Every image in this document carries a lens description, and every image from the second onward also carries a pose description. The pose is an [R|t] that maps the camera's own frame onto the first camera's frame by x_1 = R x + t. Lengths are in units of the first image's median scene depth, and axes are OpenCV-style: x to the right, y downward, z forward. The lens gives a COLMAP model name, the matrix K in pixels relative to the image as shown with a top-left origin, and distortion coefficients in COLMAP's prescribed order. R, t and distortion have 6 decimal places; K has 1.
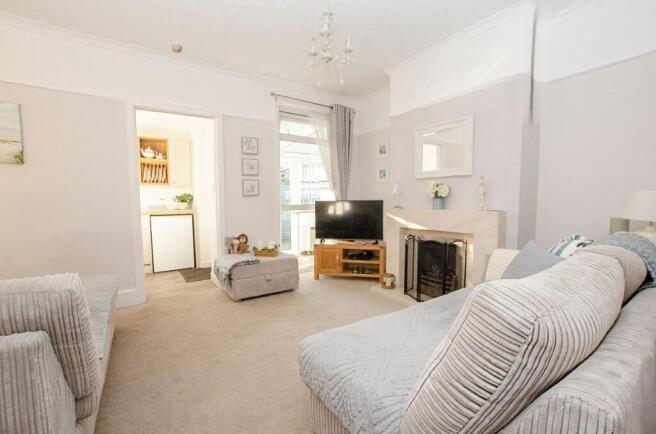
lens RADIAL K [[286.7, 0, 329.7], [0, 286.7, 217.8], [0, 0, 1]] dist [-0.018601, 0.000783]
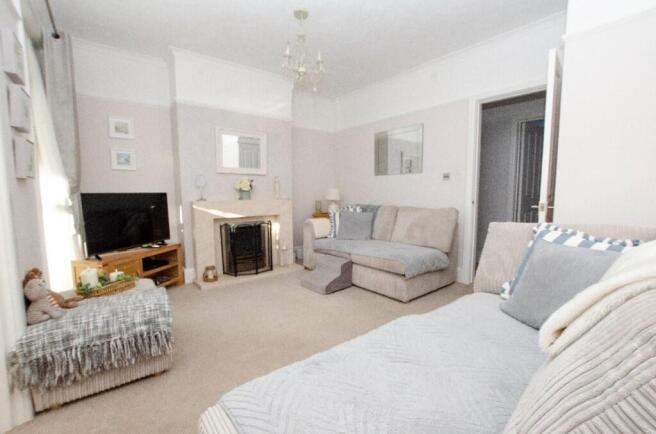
lens RADIAL K [[286.7, 0, 333.7], [0, 286.7, 221.4], [0, 0, 1]] dist [-0.018601, 0.000783]
pose [[-0.096315, -0.083954, 0.991804, -0.841312], [0.072198, 0.993223, 0.091085, -0.020540], [-0.992729, 0.080379, -0.089601, 0.680748]]
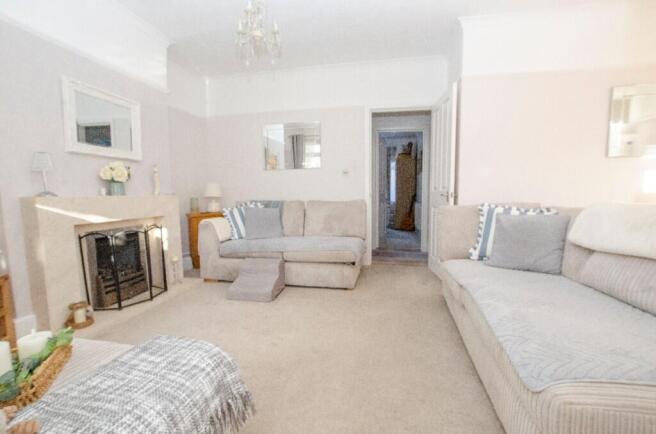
lens RADIAL K [[286.7, 0, 327.2], [0, 286.7, 220.7], [0, 0, 1]] dist [-0.018601, 0.000783]
pose [[-0.702204, -0.045120, 0.710545, -0.608773], [0.067420, 0.989291, 0.129449, -0.021183], [-0.708777, 0.138805, -0.691642, 1.063088]]
